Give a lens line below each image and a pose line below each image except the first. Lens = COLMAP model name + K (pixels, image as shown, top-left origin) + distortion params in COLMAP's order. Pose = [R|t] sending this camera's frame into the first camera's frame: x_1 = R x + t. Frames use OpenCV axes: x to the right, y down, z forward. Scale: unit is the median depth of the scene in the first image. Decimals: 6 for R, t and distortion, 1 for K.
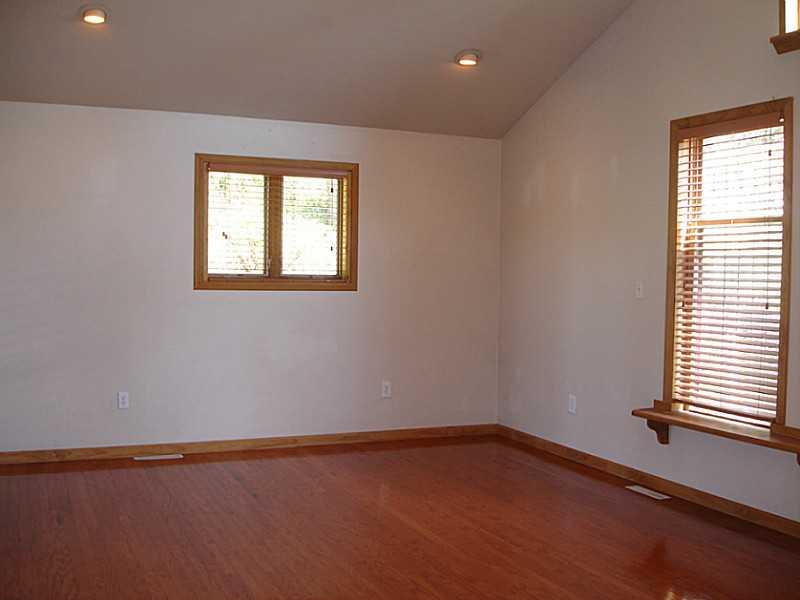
lens RADIAL K [[923.9, 0, 400.0], [0, 923.9, 300.0], [0, 0, 1]] dist [-0.014132, -0.332969]
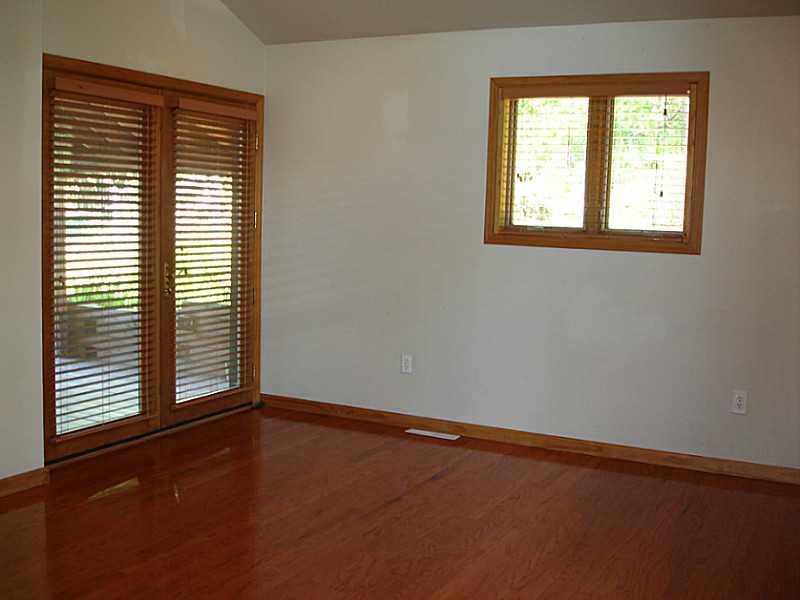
lens RADIAL K [[923.9, 0, 400.0], [0, 923.9, 300.0], [0, 0, 1]] dist [-0.014132, -0.332969]
pose [[0.616700, 0.082472, -0.782867, 0.368445], [-0.044585, 0.996560, 0.069862, -0.014761], [0.785935, -0.008180, 0.618255, 0.406741]]
